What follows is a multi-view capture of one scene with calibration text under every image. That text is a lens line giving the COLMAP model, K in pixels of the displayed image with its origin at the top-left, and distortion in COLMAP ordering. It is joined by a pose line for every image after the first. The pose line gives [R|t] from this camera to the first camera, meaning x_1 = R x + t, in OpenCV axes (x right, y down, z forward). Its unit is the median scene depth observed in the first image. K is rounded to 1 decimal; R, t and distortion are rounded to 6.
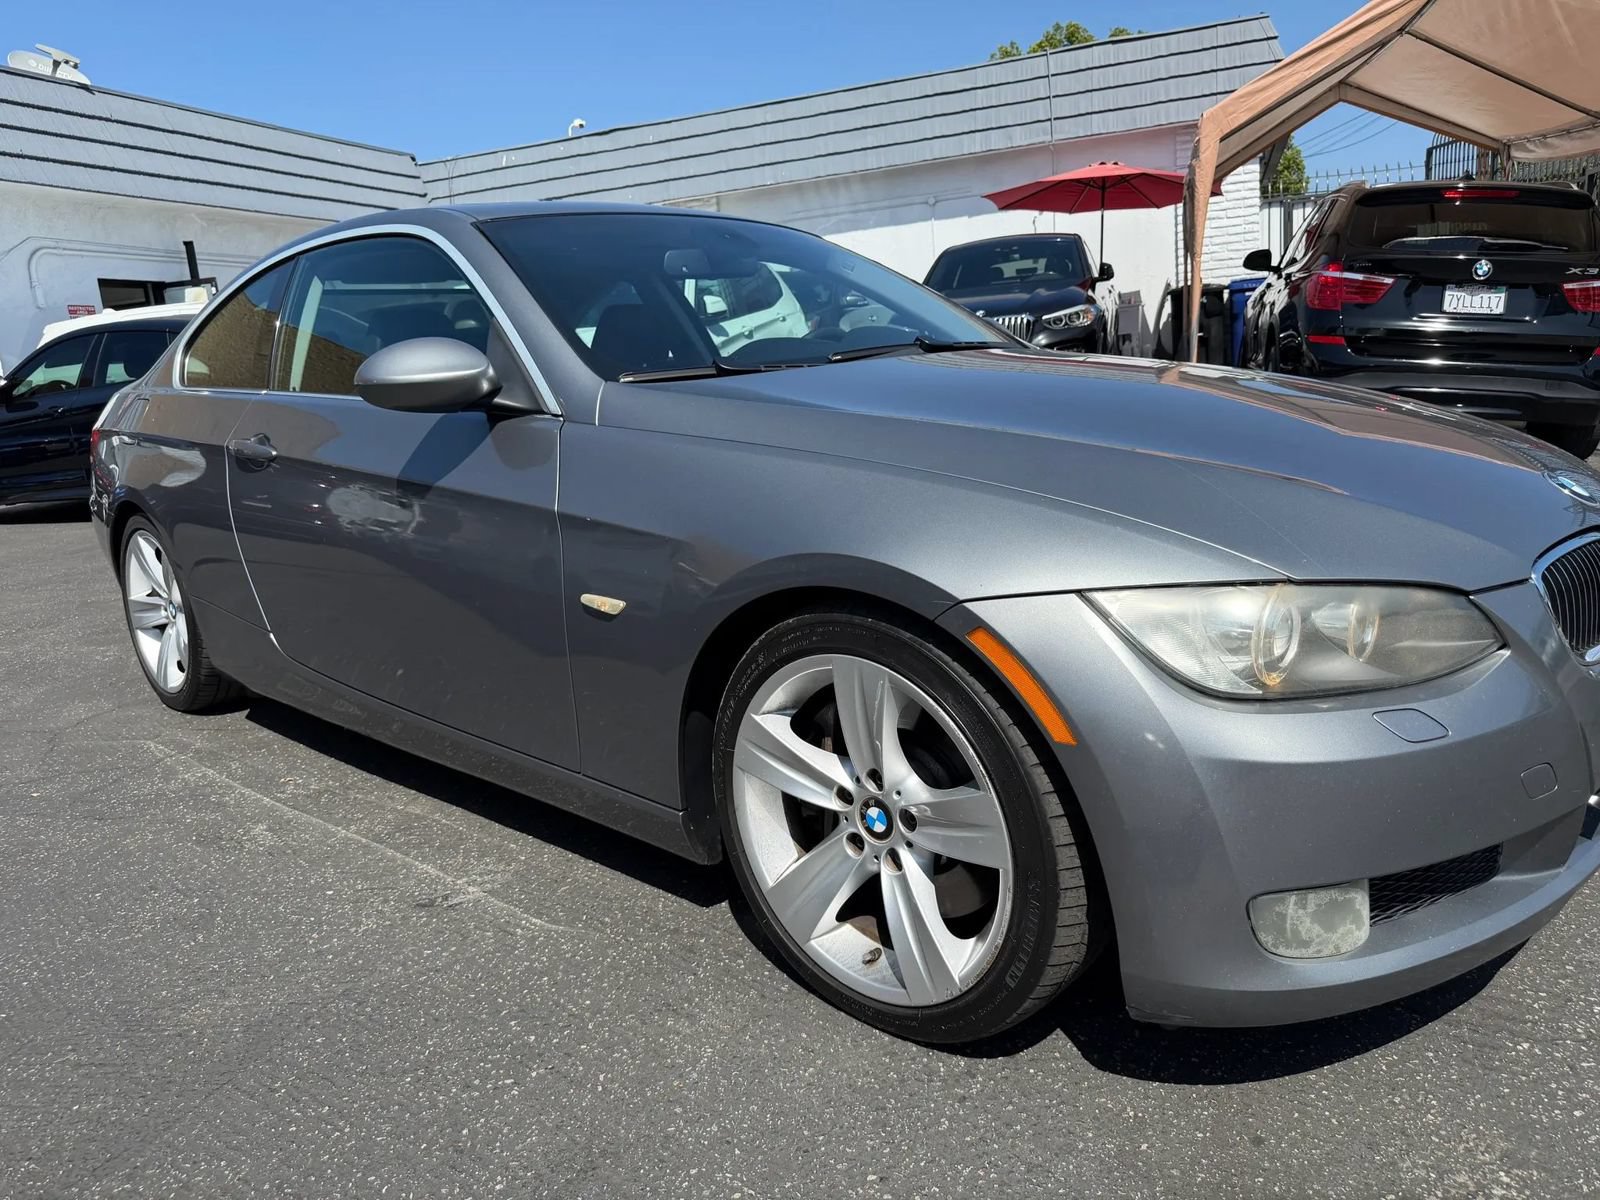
lens RADIAL K [[1141.7, 0, 795.2], [0, 1141.7, 614.8], [0, 0, 1]] dist [-0.000355, -0.008874]
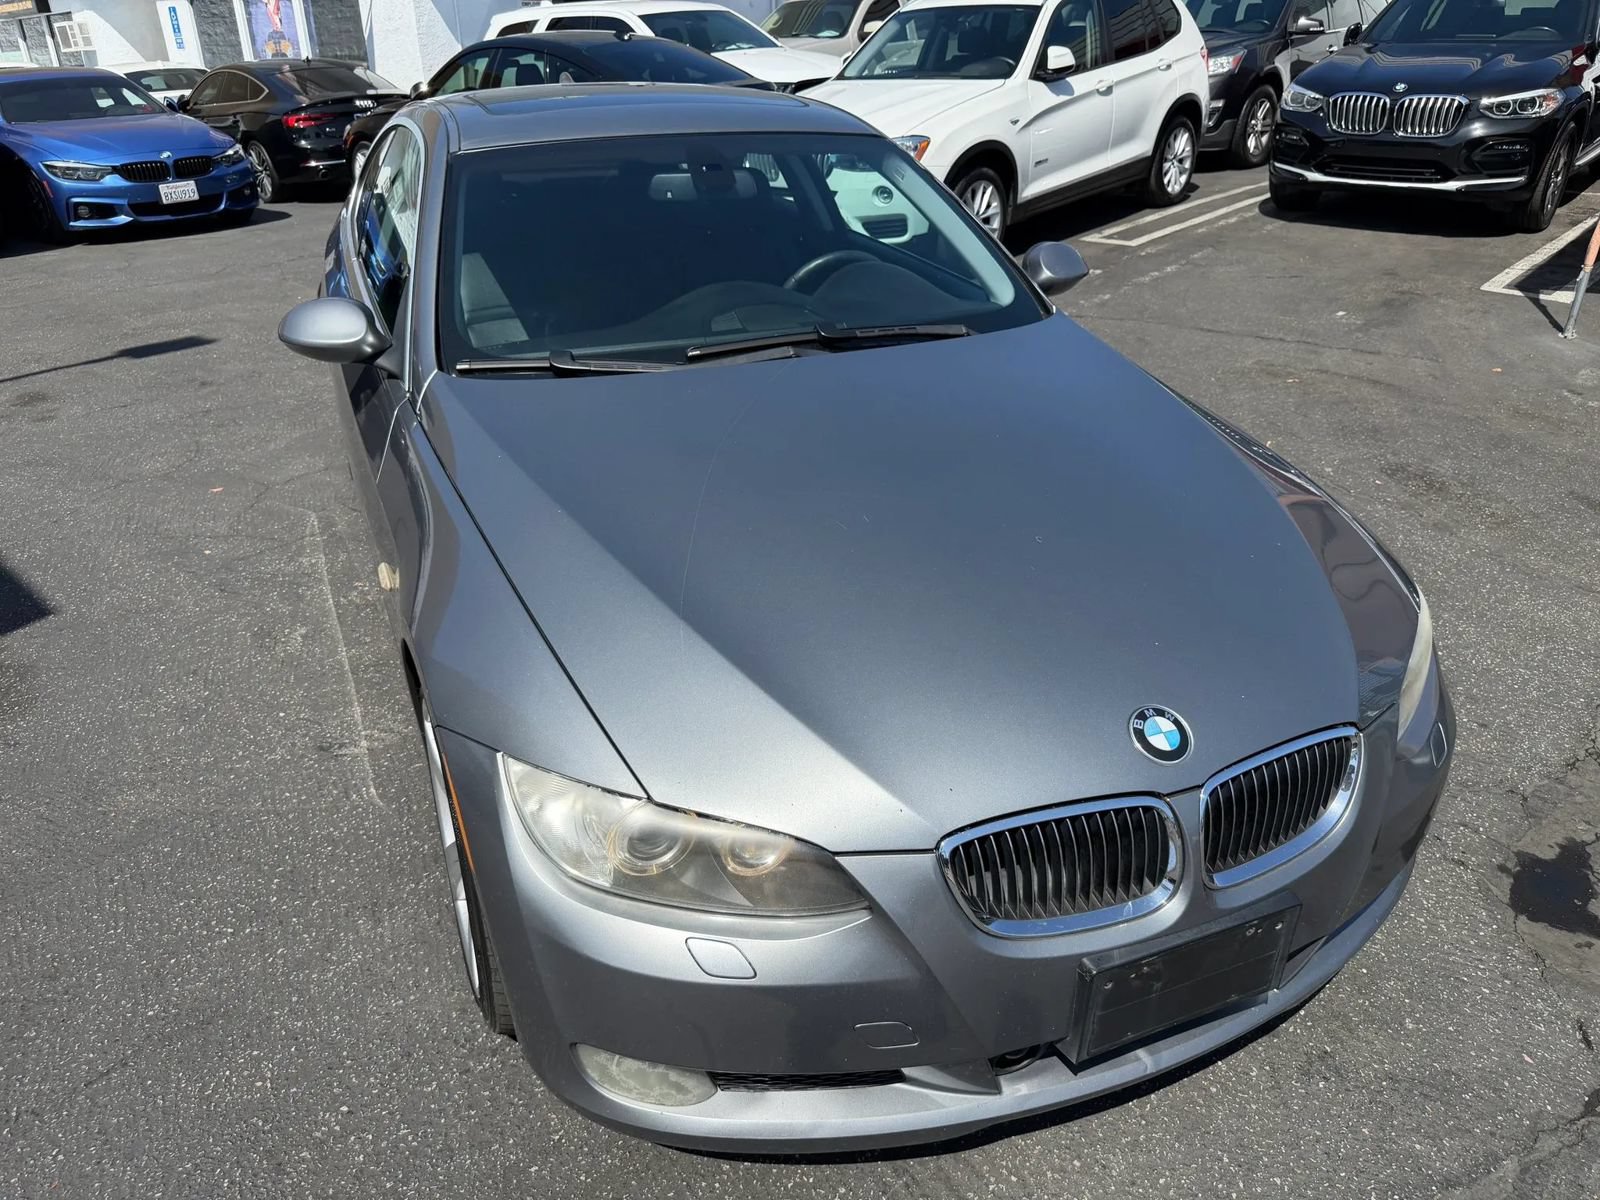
lens RADIAL K [[1141.7, 0, 798.4], [0, 1141.7, 606.2], [0, 0, 1]] dist [-0.000355, -0.008874]
pose [[0.912239, 0.235495, -0.335205, 0.128206], [-0.142630, 0.949639, 0.279001, -0.076632], [0.384027, -0.206705, 0.899887, 0.018416]]
